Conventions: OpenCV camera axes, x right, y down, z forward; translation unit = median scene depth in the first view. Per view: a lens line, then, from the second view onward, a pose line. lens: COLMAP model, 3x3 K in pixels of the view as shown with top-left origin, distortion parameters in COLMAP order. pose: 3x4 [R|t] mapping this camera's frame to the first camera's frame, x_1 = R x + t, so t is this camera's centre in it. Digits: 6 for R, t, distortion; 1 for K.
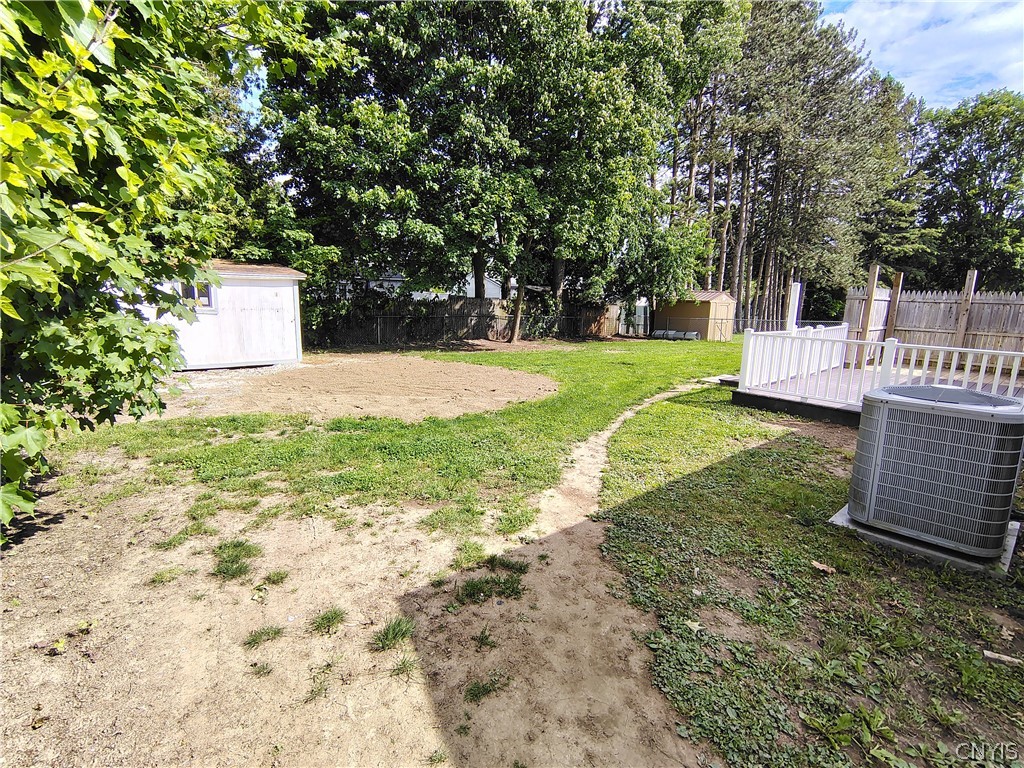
lens RADIAL K [[479.3, 0, 512.4], [0, 479.3, 387.4], [0, 0, 1]] dist [-0.007597, -0.002611]
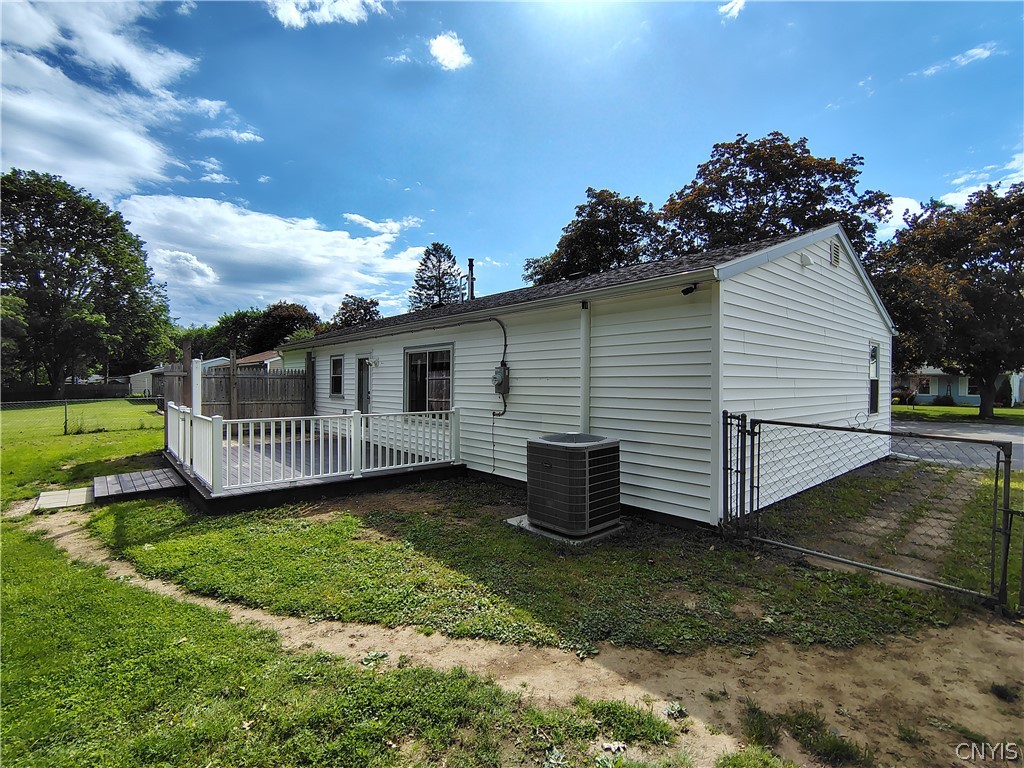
lens RADIAL K [[479.3, 0, 511.2], [0, 479.3, 383.3], [0, 0, 1]] dist [-0.007597, -0.002611]
pose [[-0.012563, -0.030090, 0.999468, -0.208793], [0.185227, 0.982178, 0.031898, -0.075688], [-0.982615, 0.185529, -0.006766, 0.352285]]
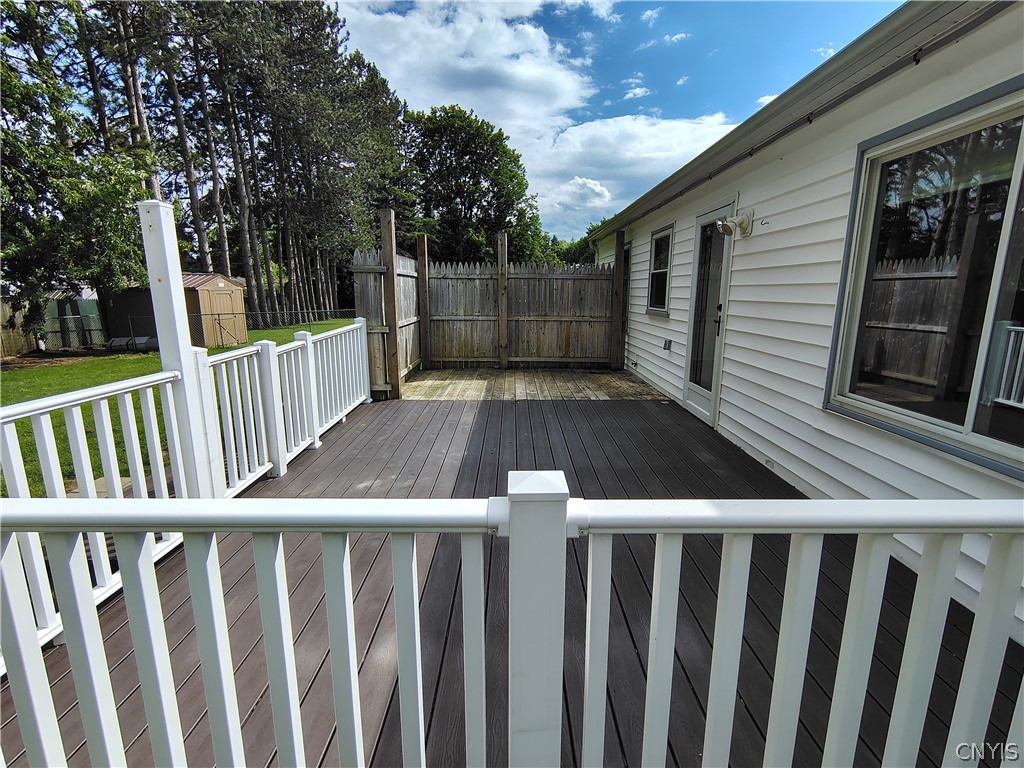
lens RADIAL K [[479.3, 0, 506.4], [0, 479.3, 383.4], [0, 0, 1]] dist [-0.007597, -0.002611]
pose [[0.654857, -0.170764, 0.736208, 0.388982], [0.158642, 0.983495, 0.087011, -0.081578], [-0.738915, 0.059814, 0.671139, 0.511412]]
